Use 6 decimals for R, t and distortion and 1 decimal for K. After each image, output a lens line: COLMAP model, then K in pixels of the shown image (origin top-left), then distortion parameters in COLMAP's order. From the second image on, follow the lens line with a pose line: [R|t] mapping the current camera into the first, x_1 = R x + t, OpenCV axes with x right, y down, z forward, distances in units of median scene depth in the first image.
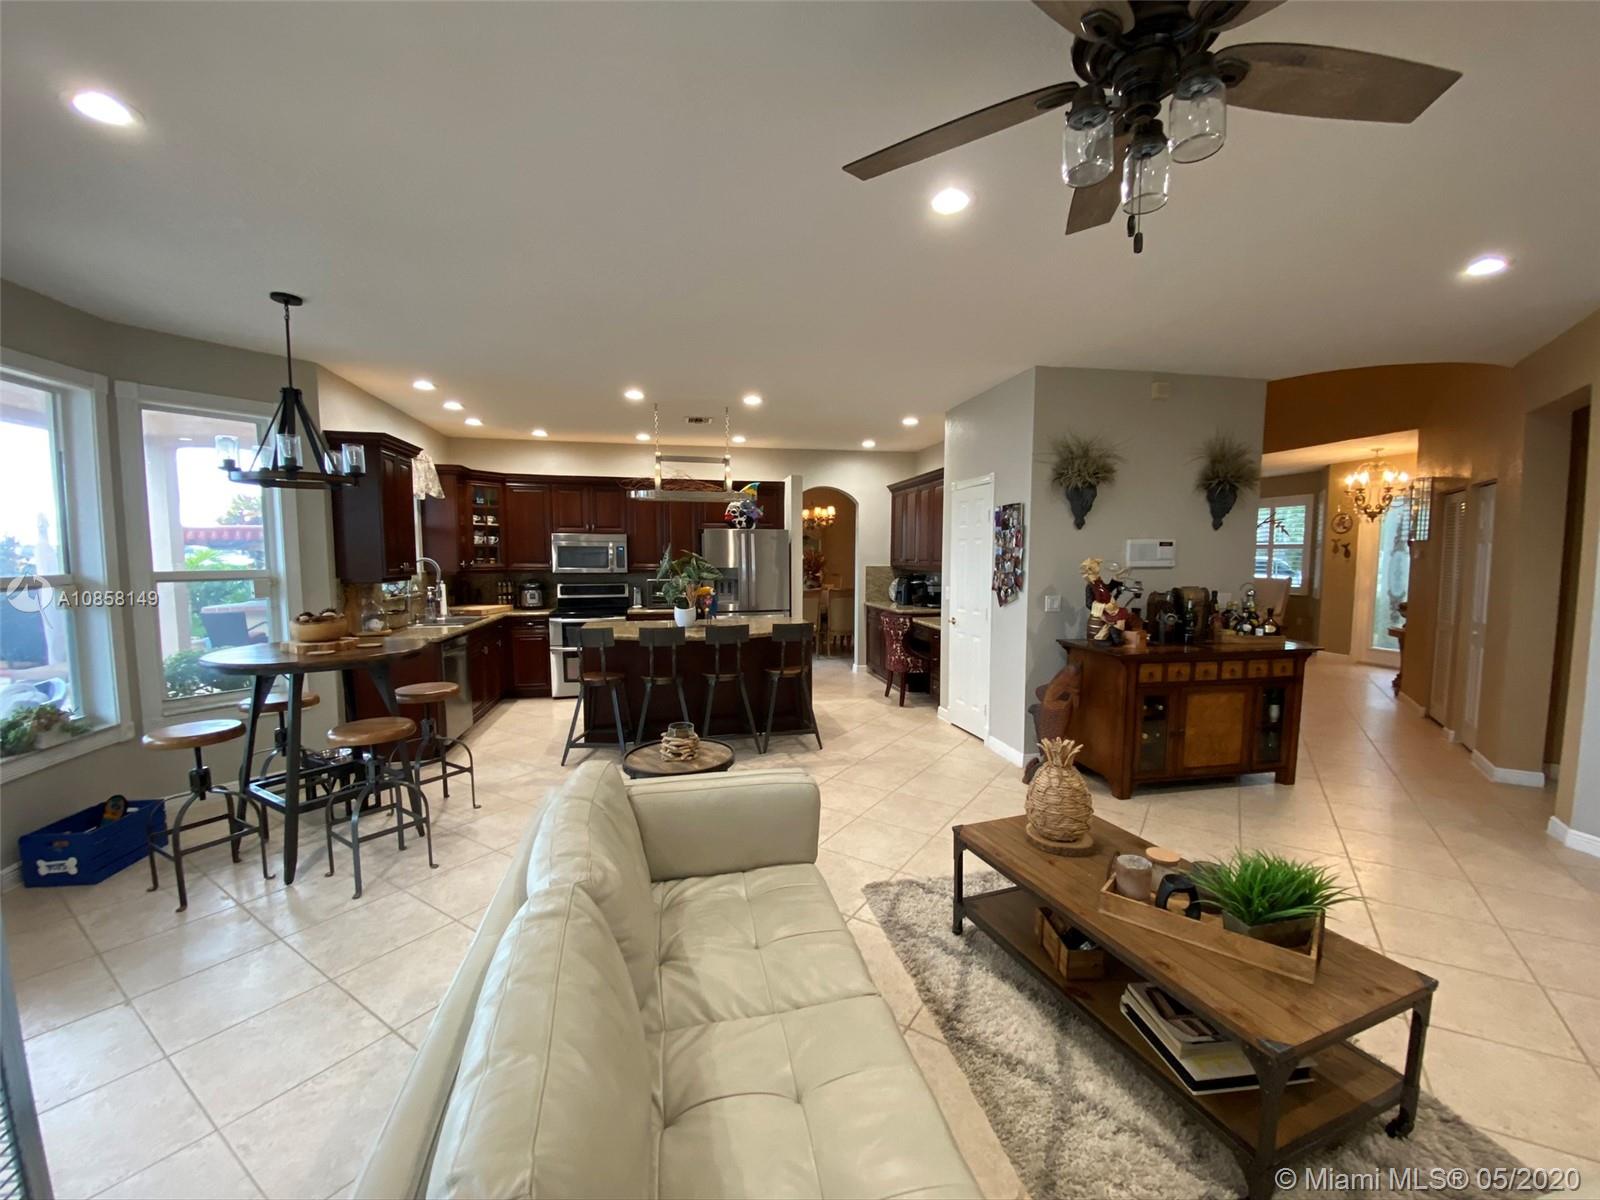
lens RADIAL K [[644.1, 0, 805.1], [0, 644.1, 595.7], [0, 0, 1]] dist [0.004417, -0.012716]
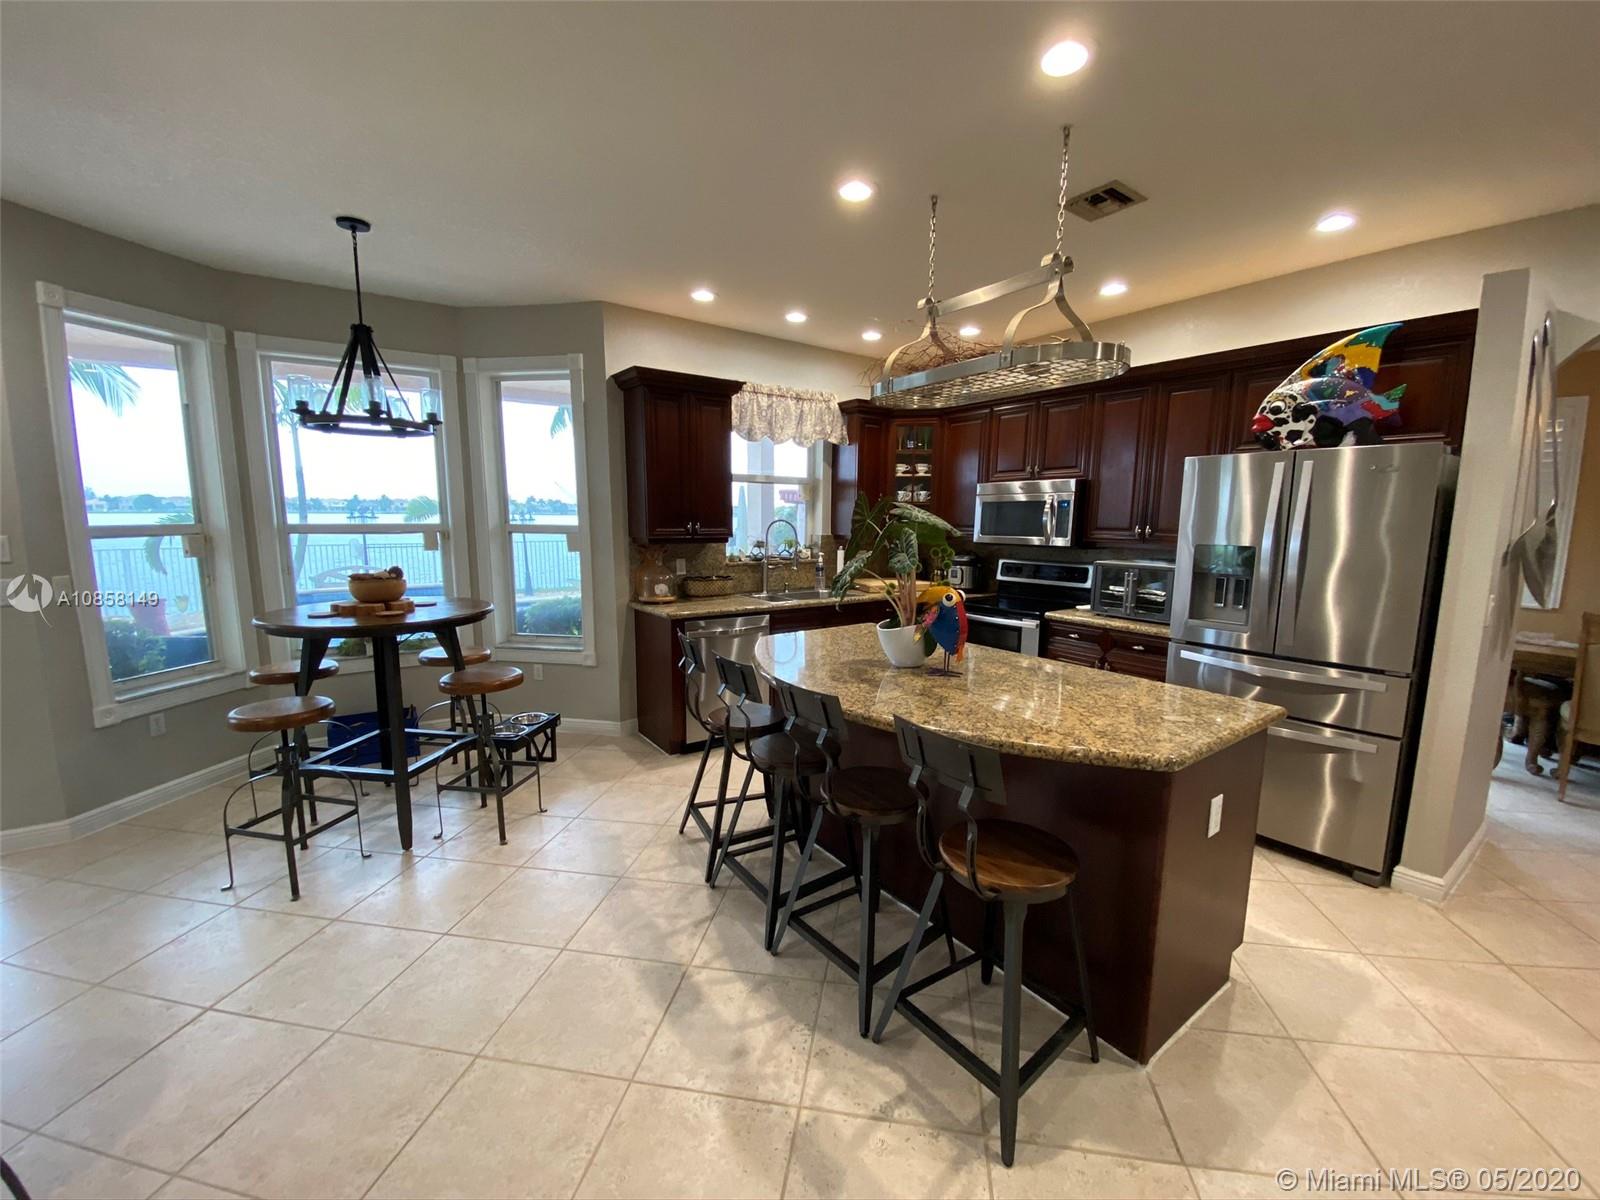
lens RADIAL K [[644.1, 0, 815.6], [0, 644.1, 607.6], [0, 0, 1]] dist [0.004417, -0.012716]
pose [[0.399854, 0.131164, -0.907145, 0.217443], [-0.070635, 0.991174, 0.112179, -0.042863], [0.913853, 0.019221, 0.405590, 0.761233]]
